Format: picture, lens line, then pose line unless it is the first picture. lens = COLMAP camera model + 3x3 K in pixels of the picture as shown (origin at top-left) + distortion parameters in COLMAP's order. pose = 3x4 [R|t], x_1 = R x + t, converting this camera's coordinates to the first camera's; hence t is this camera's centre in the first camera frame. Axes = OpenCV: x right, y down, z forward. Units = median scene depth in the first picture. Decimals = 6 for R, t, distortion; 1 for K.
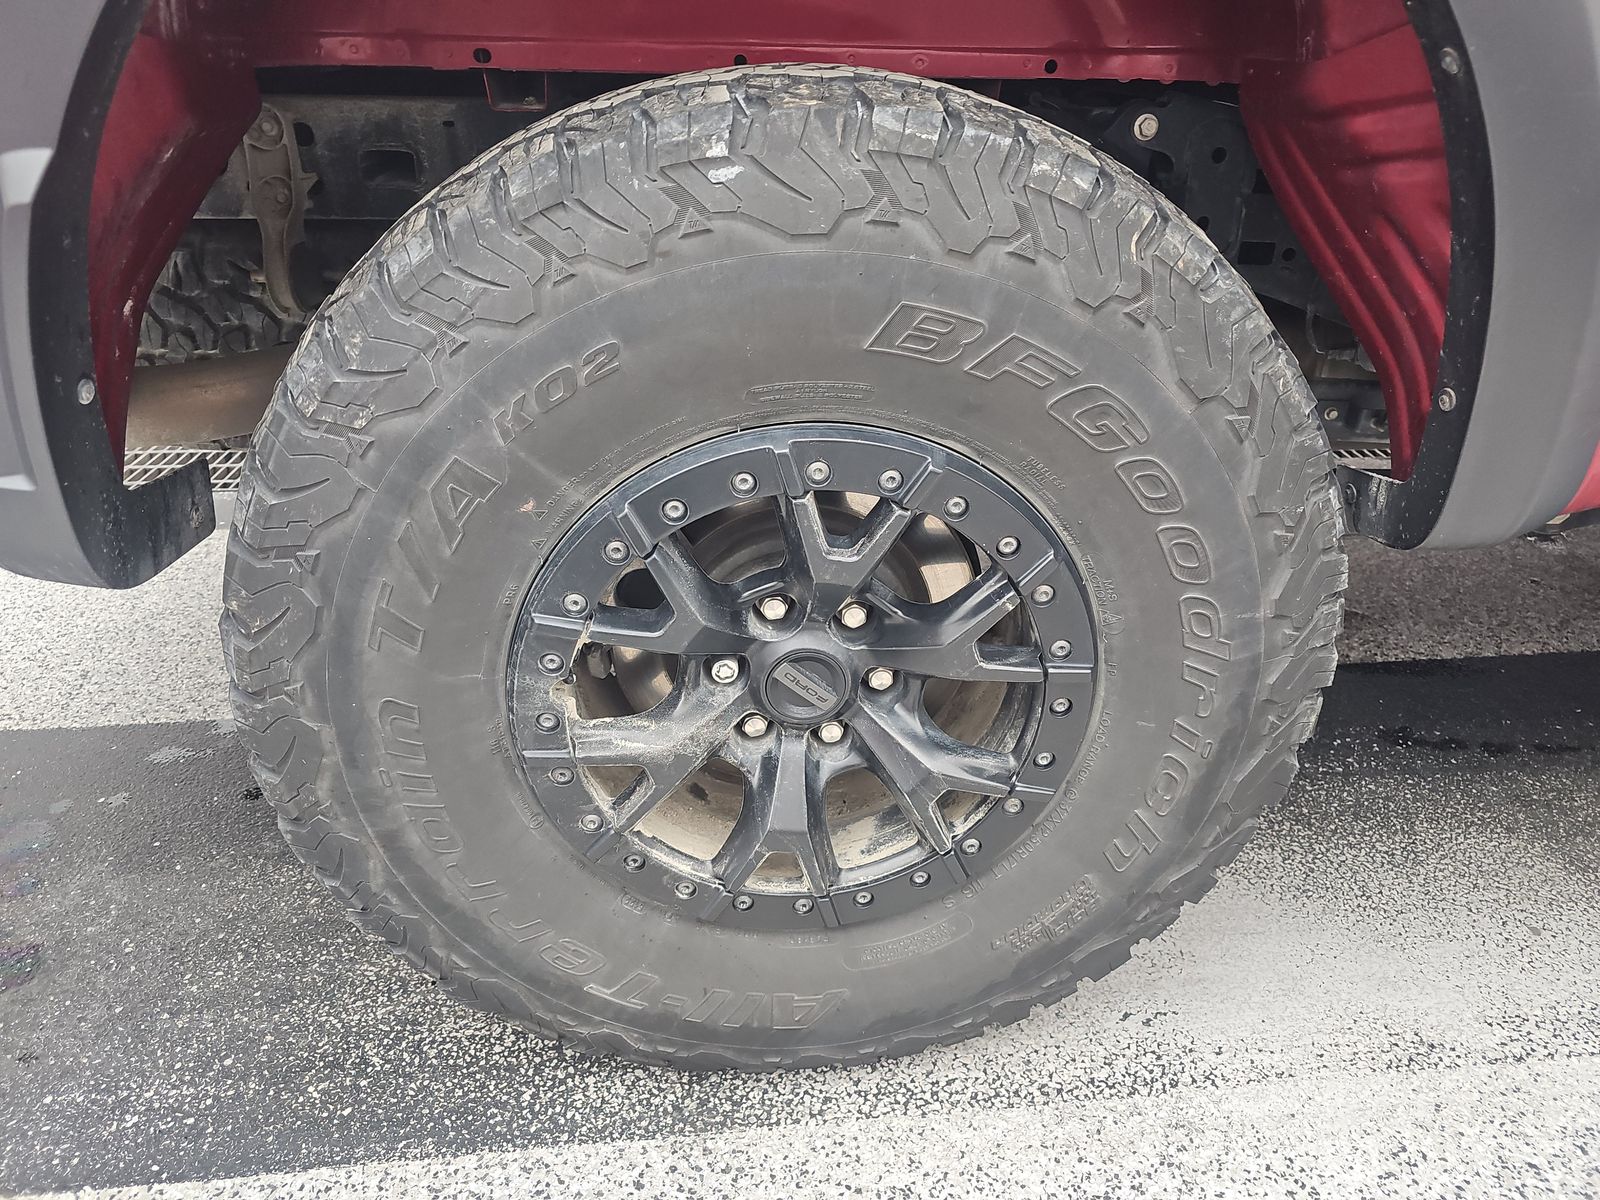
lens RADIAL K [[1088.8, 0, 798.6], [0, 1088.8, 591.5], [0, 0, 1]] dist [0.018293, -0.001242]
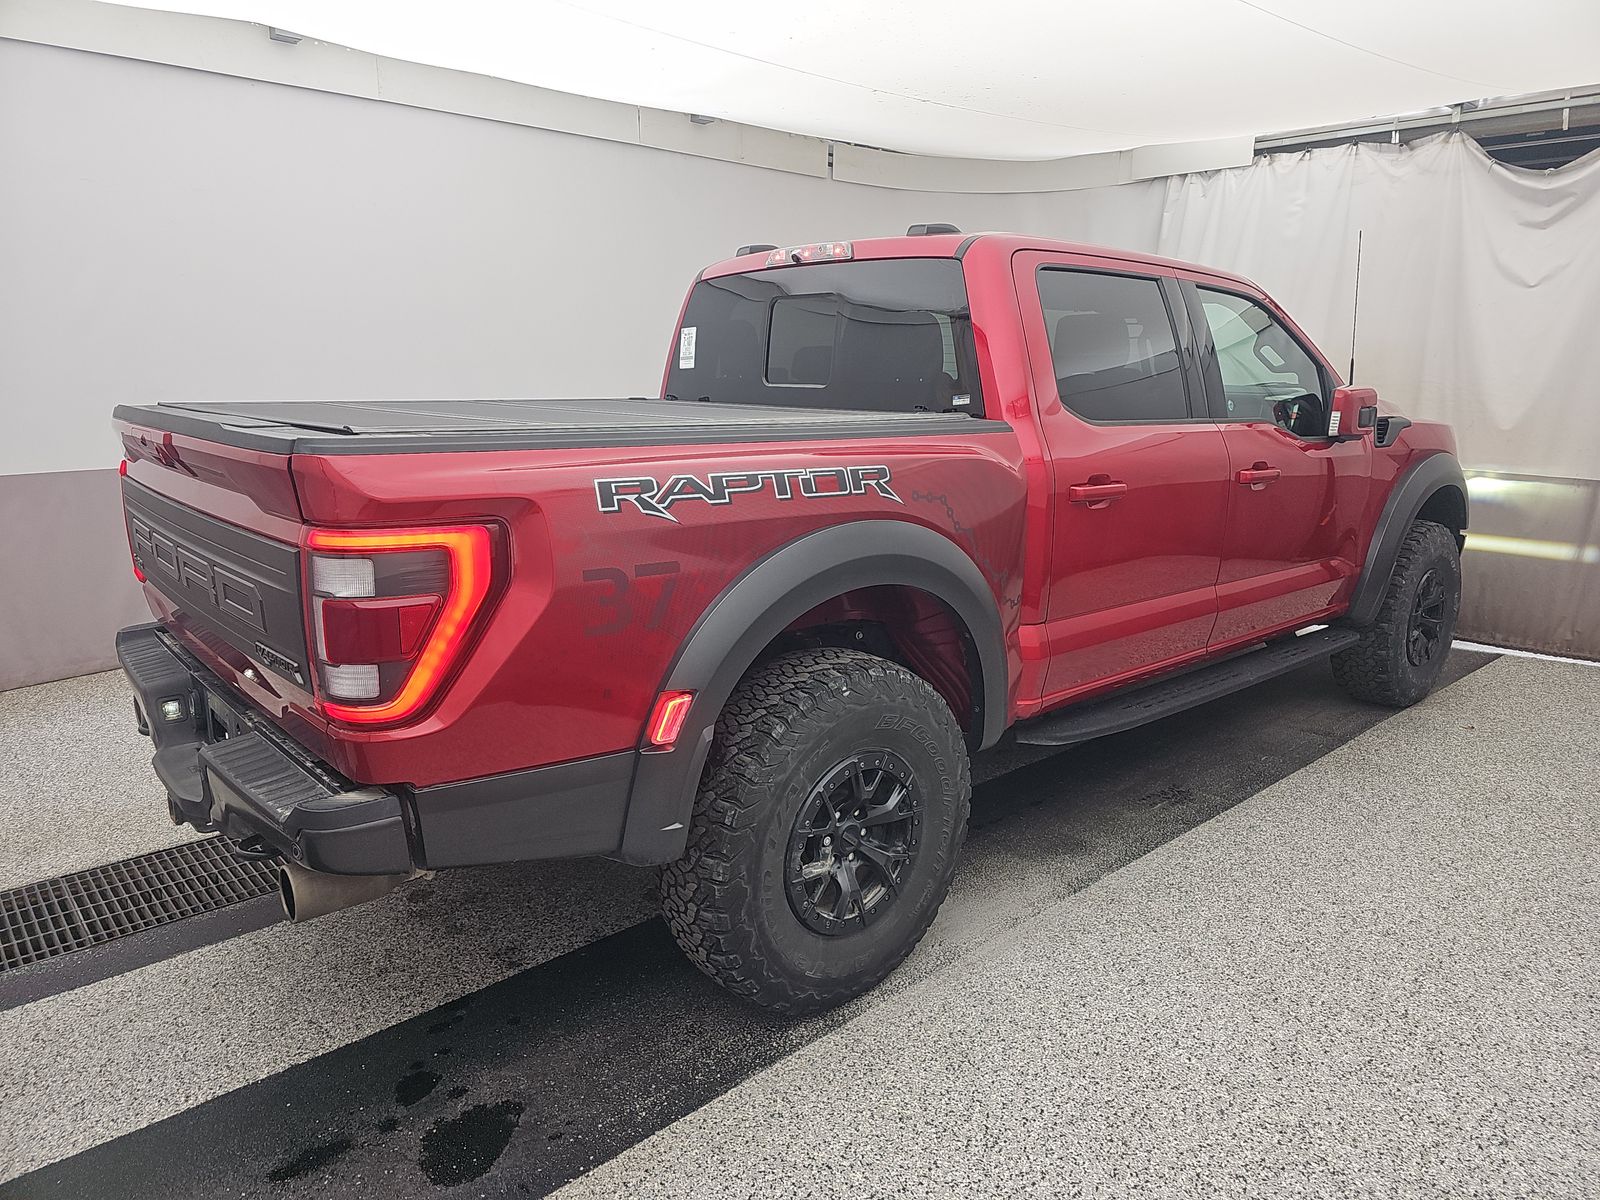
lens RADIAL K [[1088.8, 0, 798.6], [0, 1088.8, 591.5], [0, 0, 1]] dist [0.018293, -0.001242]
pose [[0.804163, -0.130116, 0.579993, -1.796439], [0.280188, 0.943521, -0.176812, -0.067056], [-0.524230, 0.304693, 0.795201, -1.566230]]
